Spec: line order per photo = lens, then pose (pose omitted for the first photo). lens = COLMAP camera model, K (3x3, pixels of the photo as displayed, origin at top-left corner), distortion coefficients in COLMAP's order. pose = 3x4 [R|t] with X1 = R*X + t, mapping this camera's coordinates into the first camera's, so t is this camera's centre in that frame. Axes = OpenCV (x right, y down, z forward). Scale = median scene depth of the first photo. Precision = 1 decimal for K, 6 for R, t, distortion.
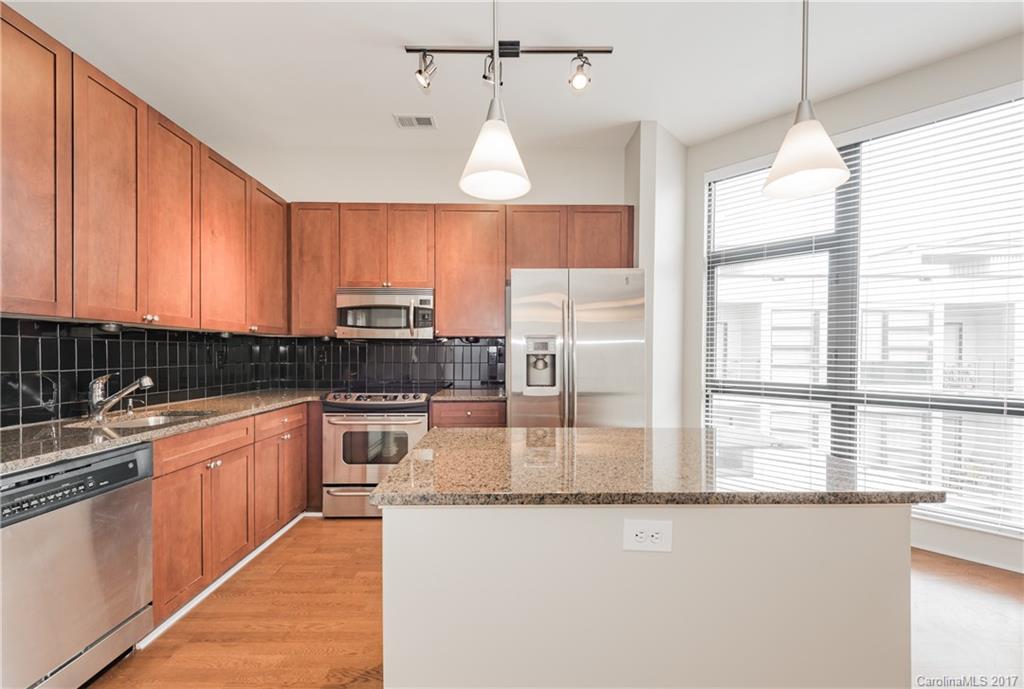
lens RADIAL K [[400.9, 0, 509.0], [0, 400.9, 359.7], [0, 0, 1]] dist [0.001628, 0.000044]
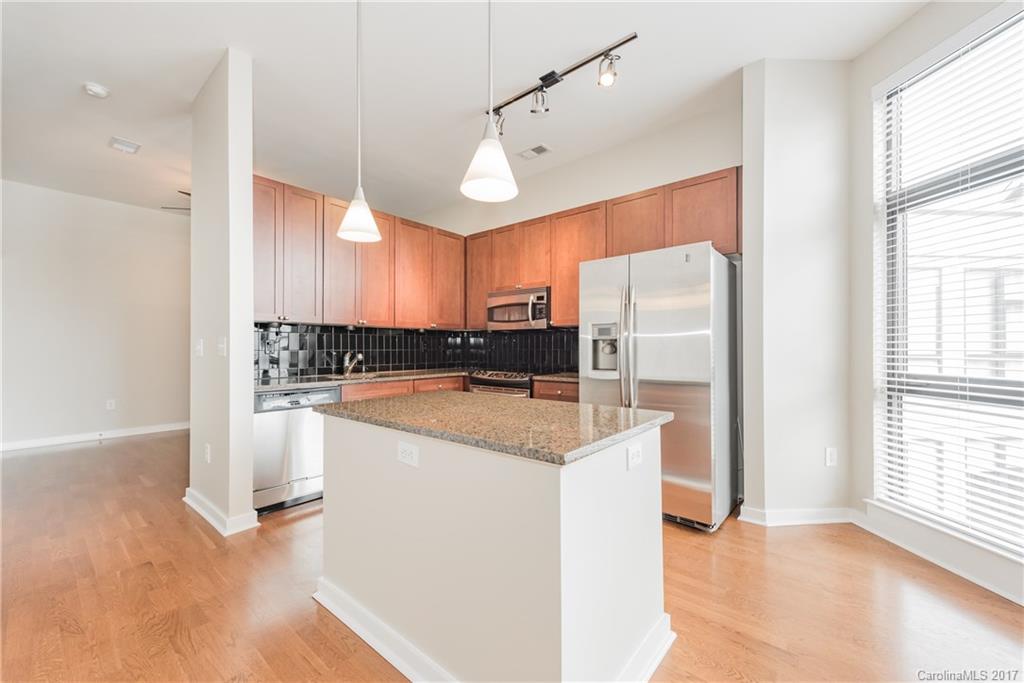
lens RADIAL K [[401.7, 0, 509.2], [0, 401.7, 345.6], [0, 0, 1]] dist [0.003156, 0.000255]
pose [[0.755072, -0.006061, -0.655614, 0.540608], [-0.006006, 0.999851, -0.016160, 0.019763], [0.655614, 0.016140, 0.754923, 0.035681]]
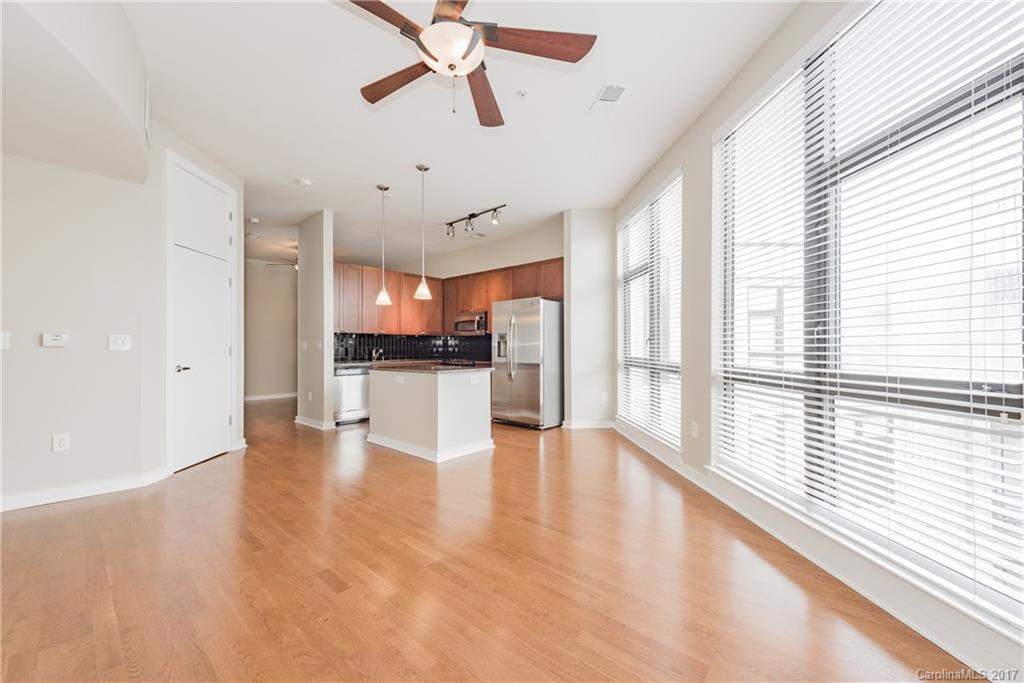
lens RADIAL K [[401.7, 0, 509.2], [0, 401.7, 345.6], [0, 0, 1]] dist [0.003156, 0.000255]
pose [[0.734109, -0.008616, -0.678977, 1.437608], [-0.005829, 0.999803, -0.018990, 0.045892], [0.679006, 0.017899, 0.733914, -0.495735]]
